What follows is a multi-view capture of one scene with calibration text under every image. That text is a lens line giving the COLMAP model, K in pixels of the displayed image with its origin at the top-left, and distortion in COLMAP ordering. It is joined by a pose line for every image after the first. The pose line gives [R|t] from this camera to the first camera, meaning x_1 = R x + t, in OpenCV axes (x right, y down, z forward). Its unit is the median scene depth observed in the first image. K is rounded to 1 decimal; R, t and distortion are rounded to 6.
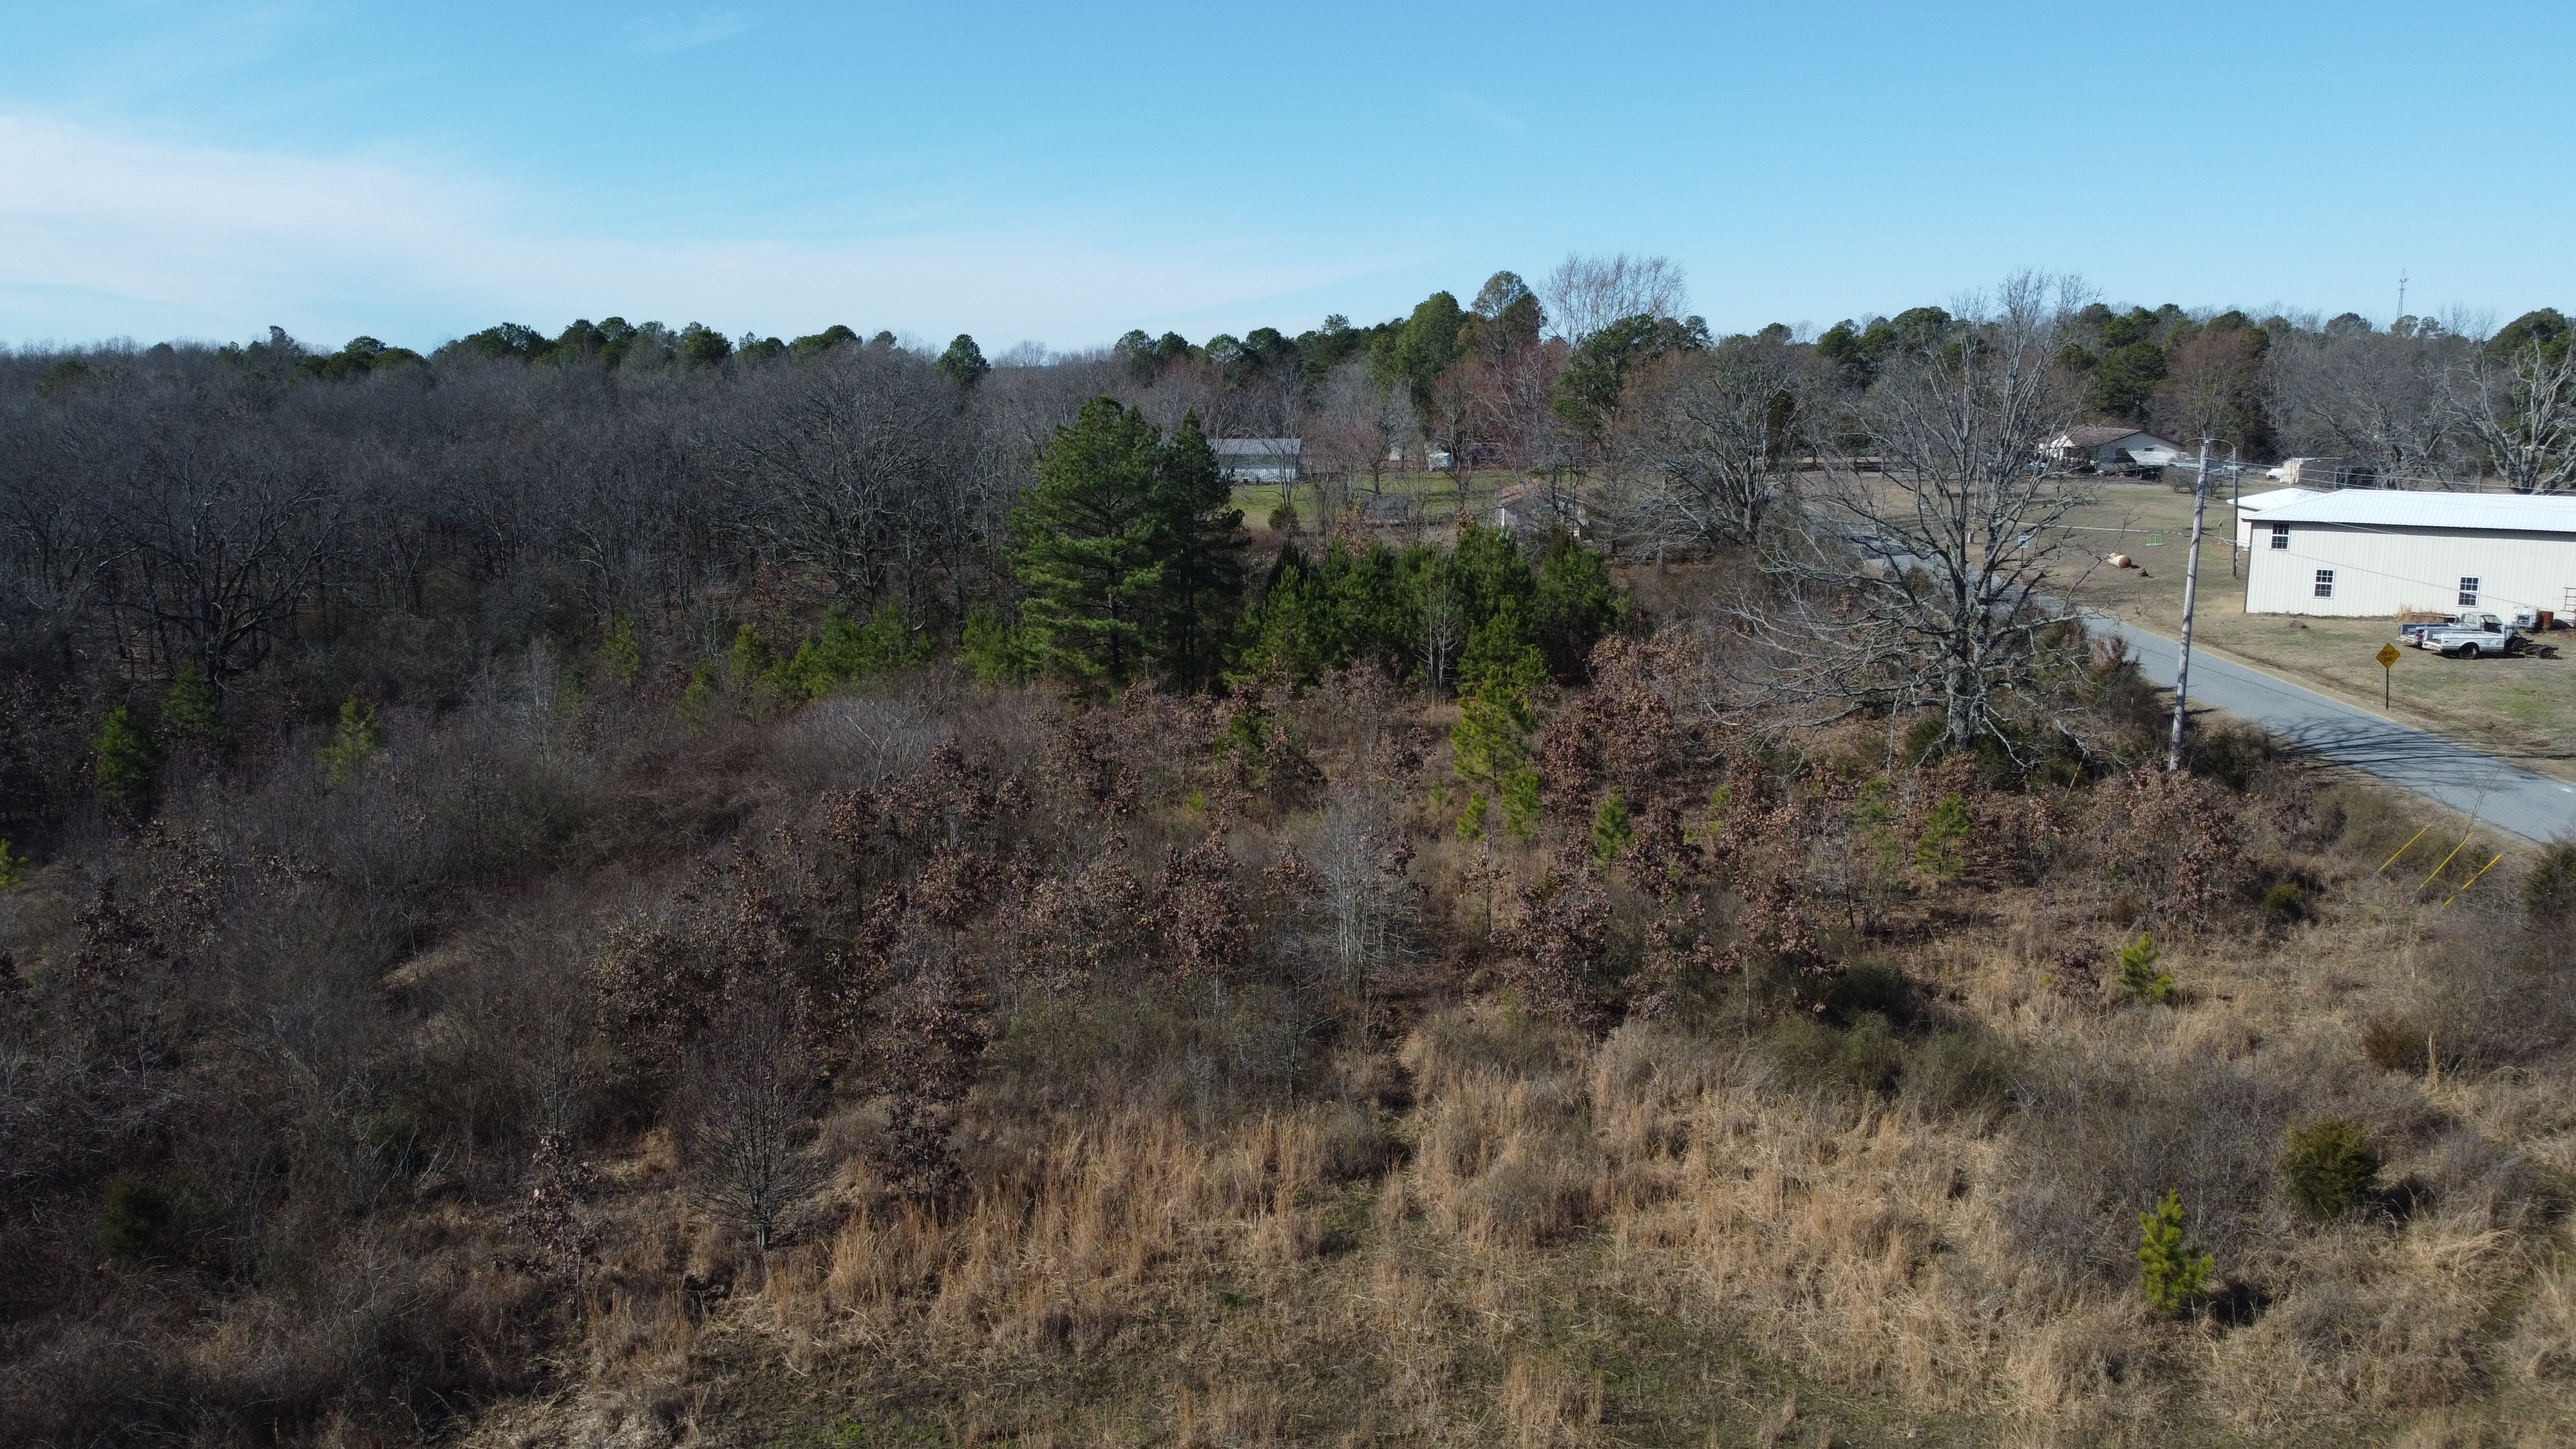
lens RADIAL K [[1944.8, 0, 1277.6], [0, 1944.8, 749.6], [0, 0, 1]] dist [0.007090, -0.012304]
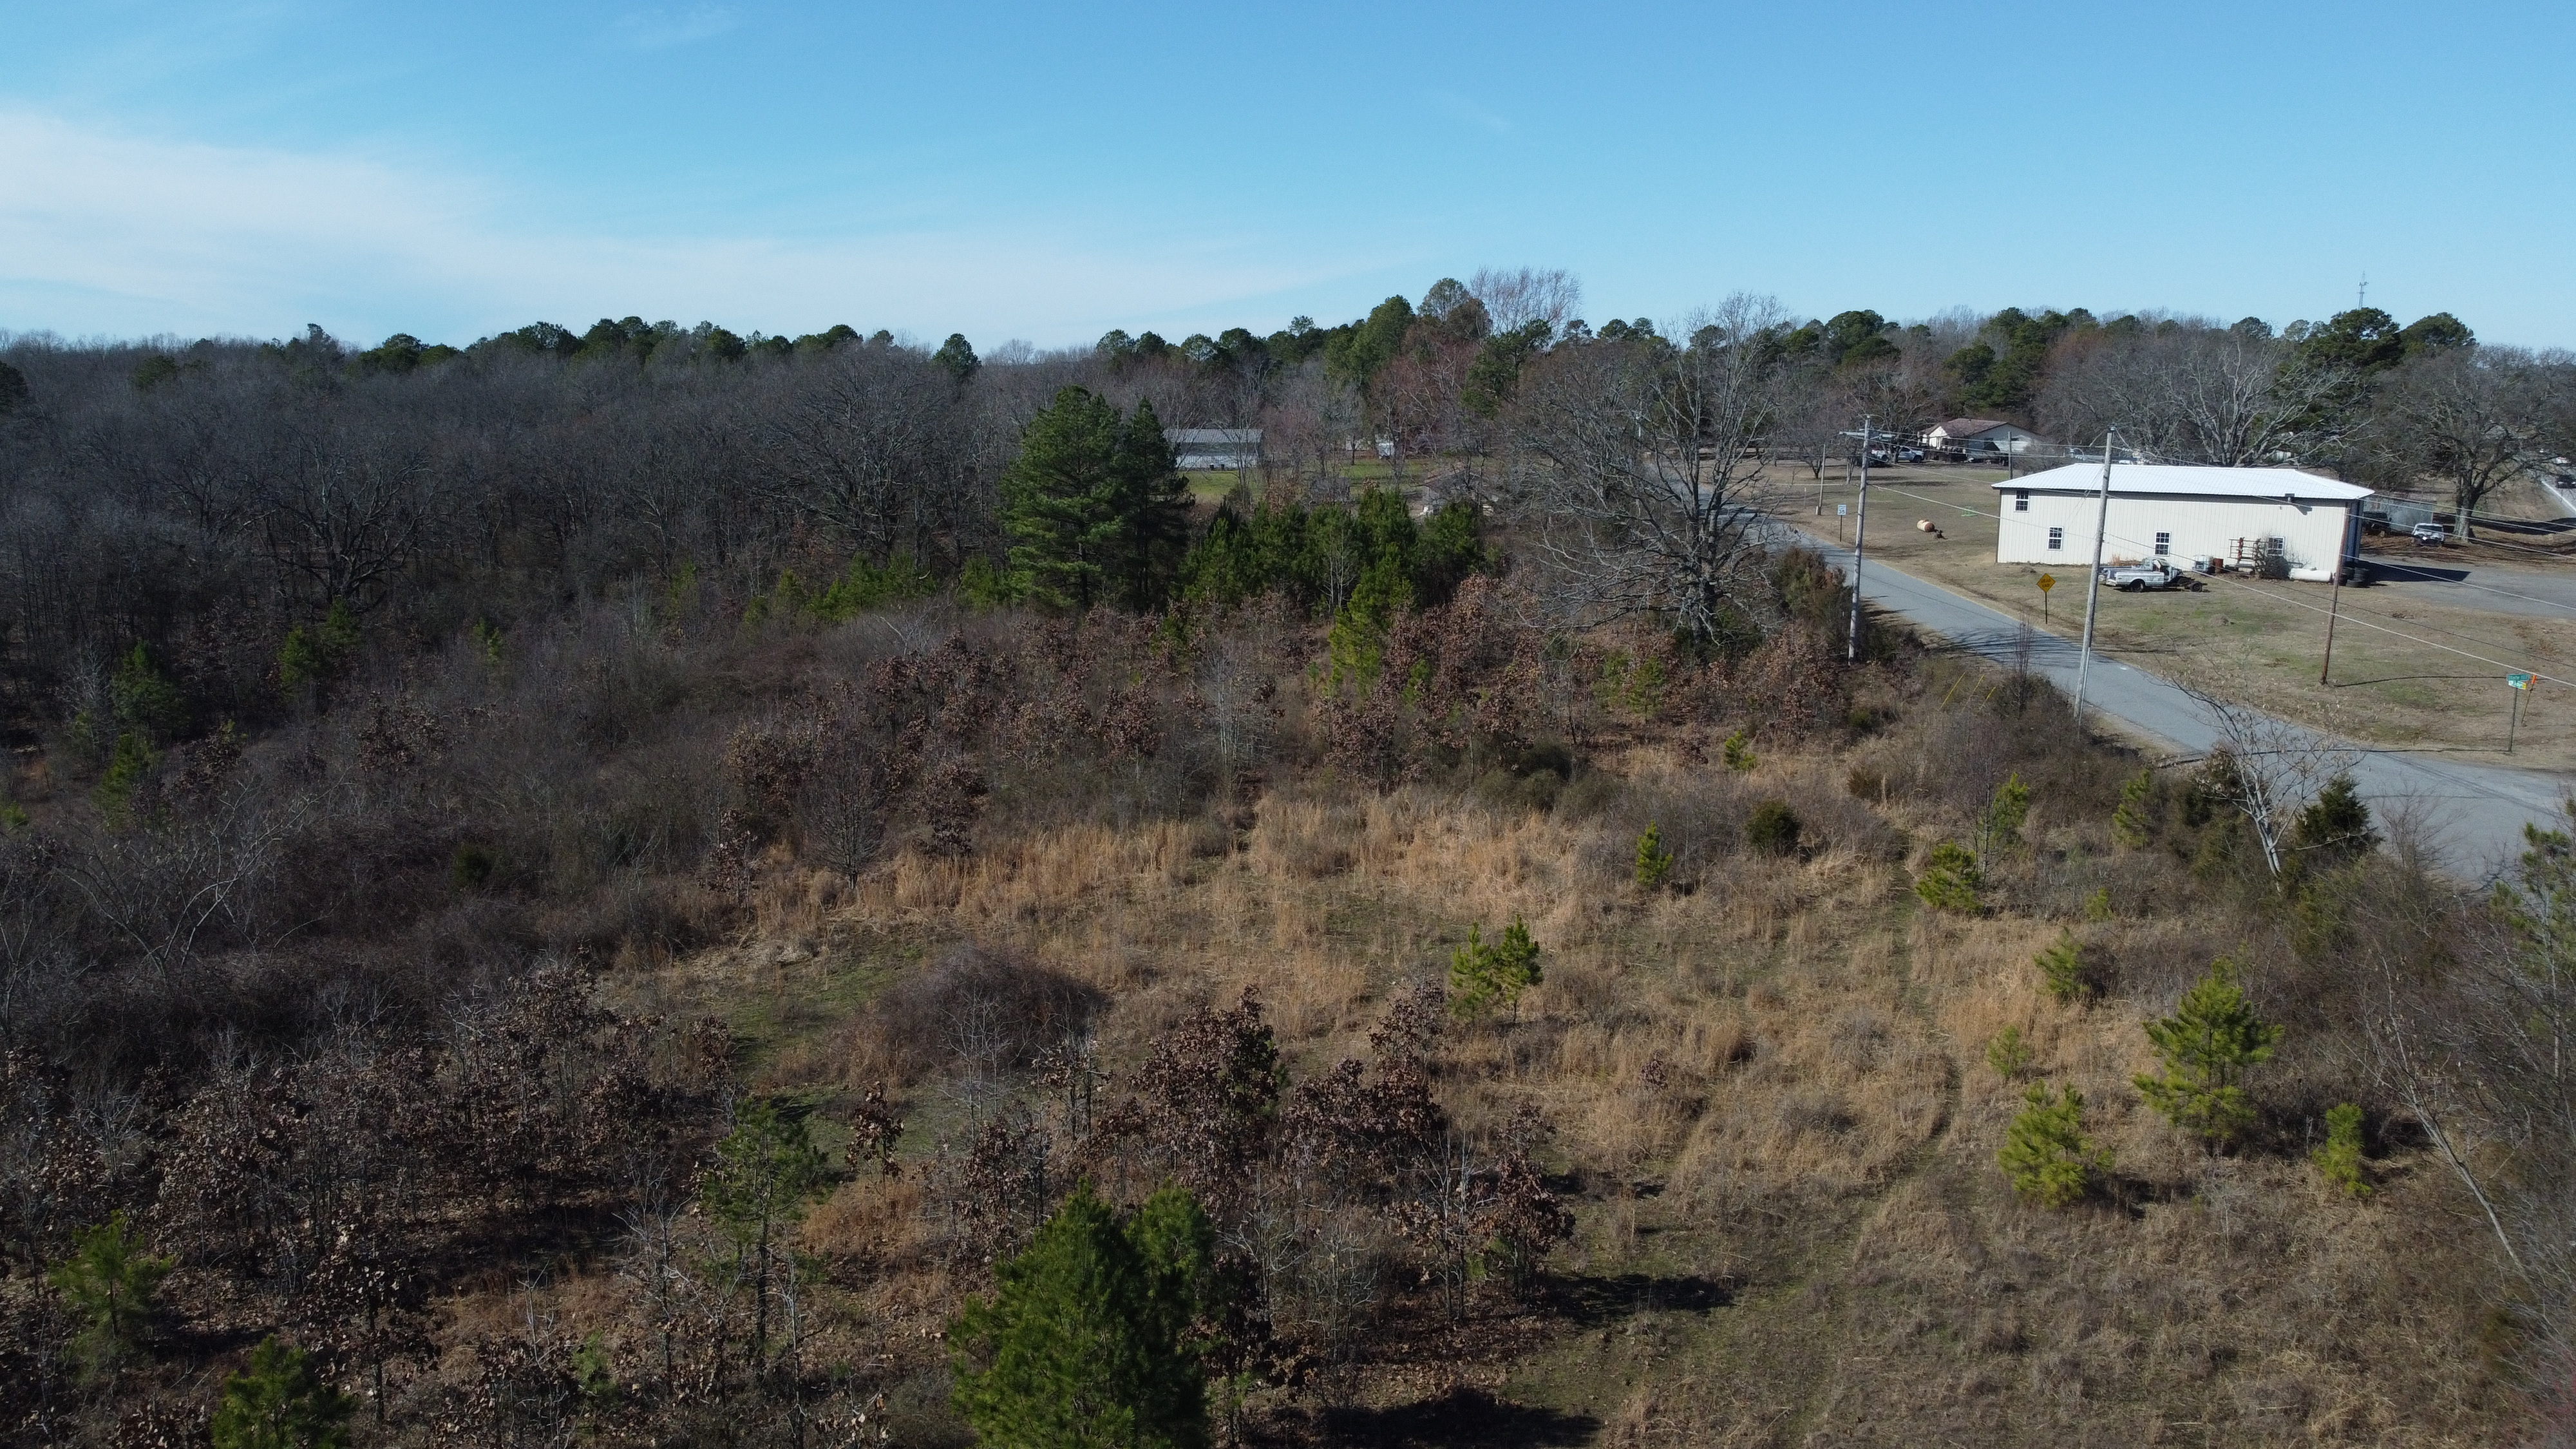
lens RADIAL K [[1944.8, 0, 1280.2], [0, 1944.8, 751.2], [0, 0, 1]] dist [0.007090, -0.012304]
pose [[0.999973, 0.001388, 0.007155, 0.030313], [-0.001398, 0.999998, 0.001324, 0.046487], [-0.007153, -0.001334, 0.999974, -0.226768]]
